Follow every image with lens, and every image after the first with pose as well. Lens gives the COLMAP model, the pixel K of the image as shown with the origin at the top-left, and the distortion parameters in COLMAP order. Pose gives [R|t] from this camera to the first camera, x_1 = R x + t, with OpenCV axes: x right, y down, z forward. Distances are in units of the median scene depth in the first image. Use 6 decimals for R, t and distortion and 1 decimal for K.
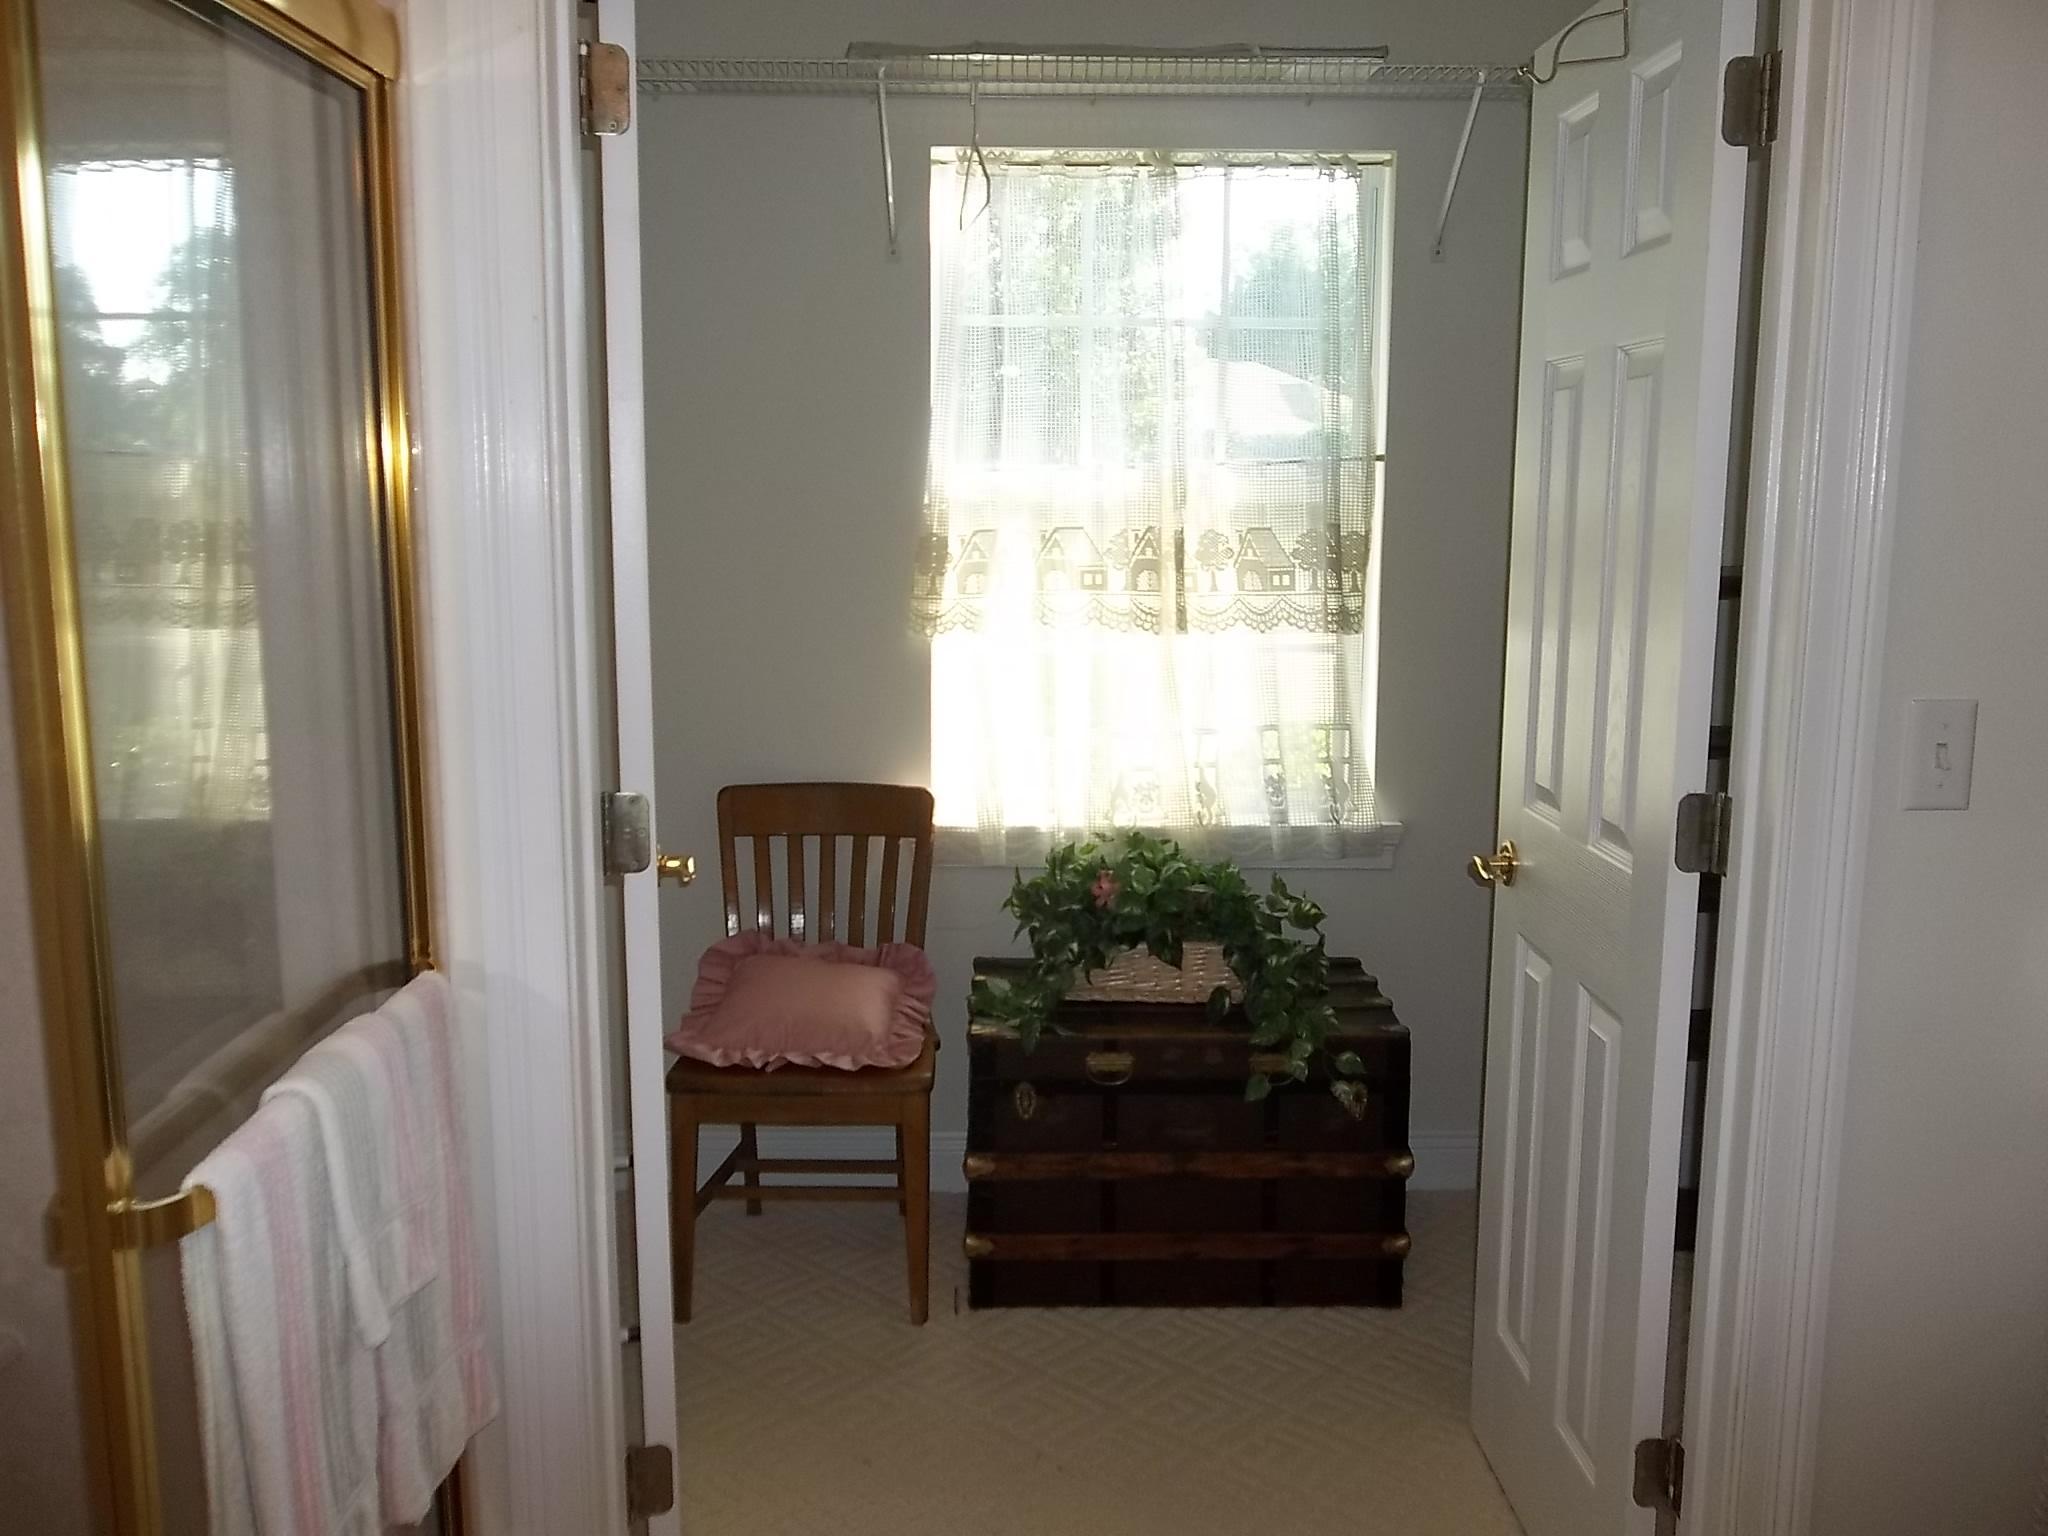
lens RADIAL K [[1643.0, 0, 1014.2], [0, 1643.0, 753.8], [0, 0, 1]] dist [-0.029650, 0.011703]
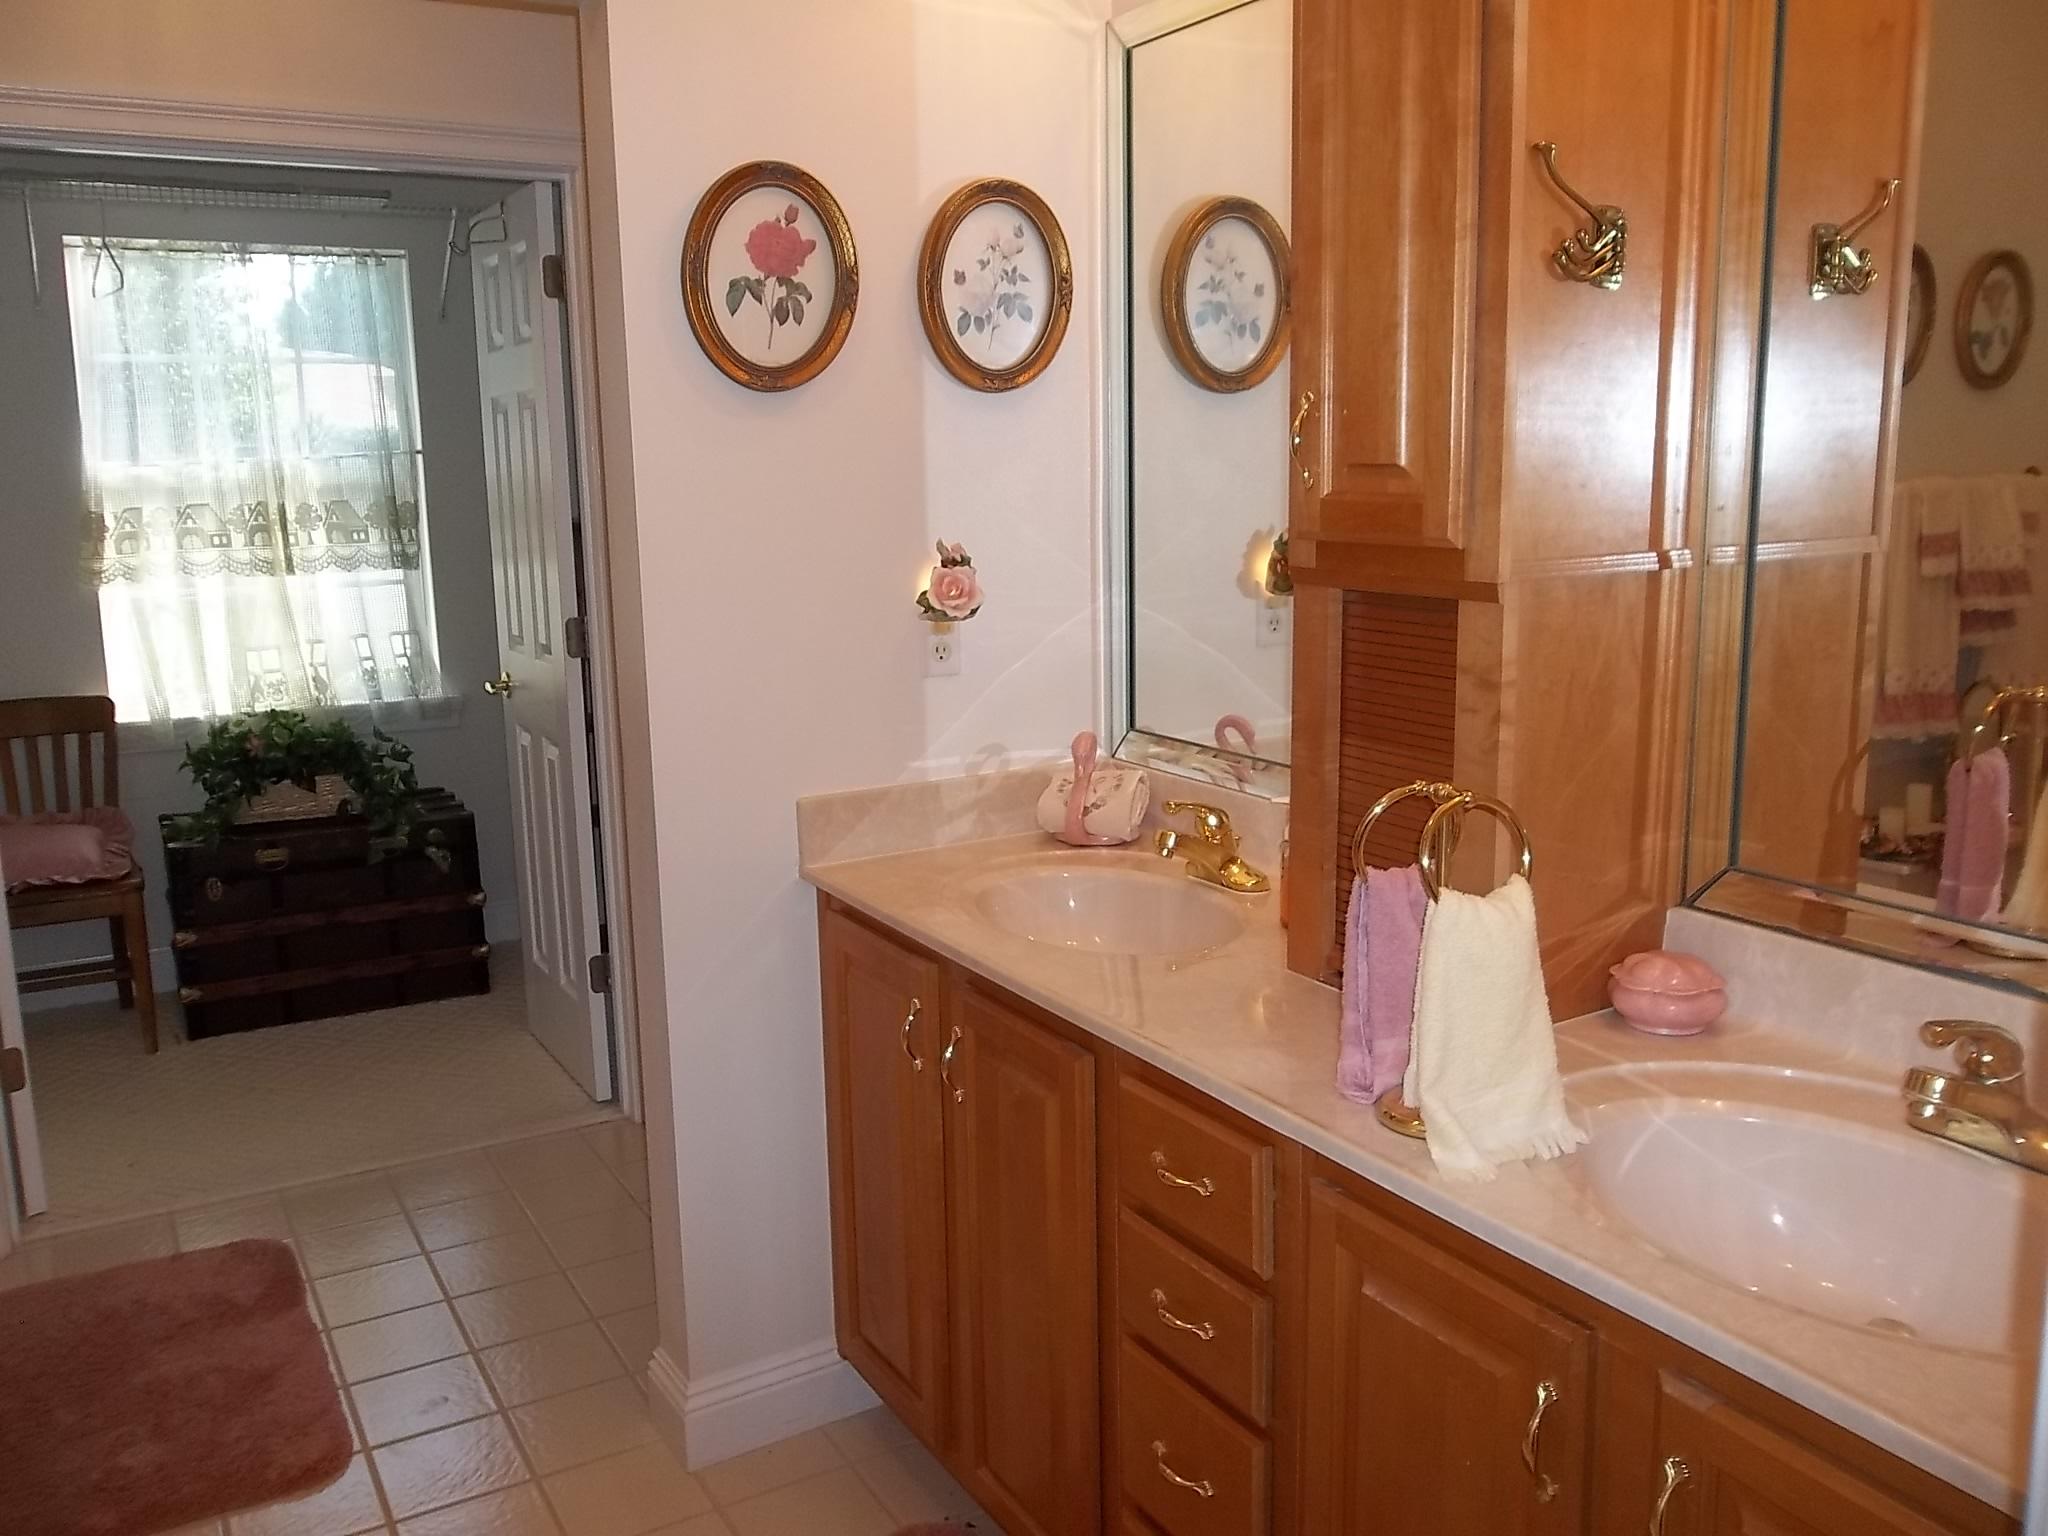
lens RADIAL K [[1643.0, 0, 1007.3], [0, 1643.0, 772.5], [0, 0, 1]] dist [-0.029650, 0.011703]
pose [[0.870257, -0.106122, 0.481032, -0.064004], [0.097844, 0.994301, 0.042341, 0.107275], [-0.482784, 0.010219, 0.875680, -0.605075]]
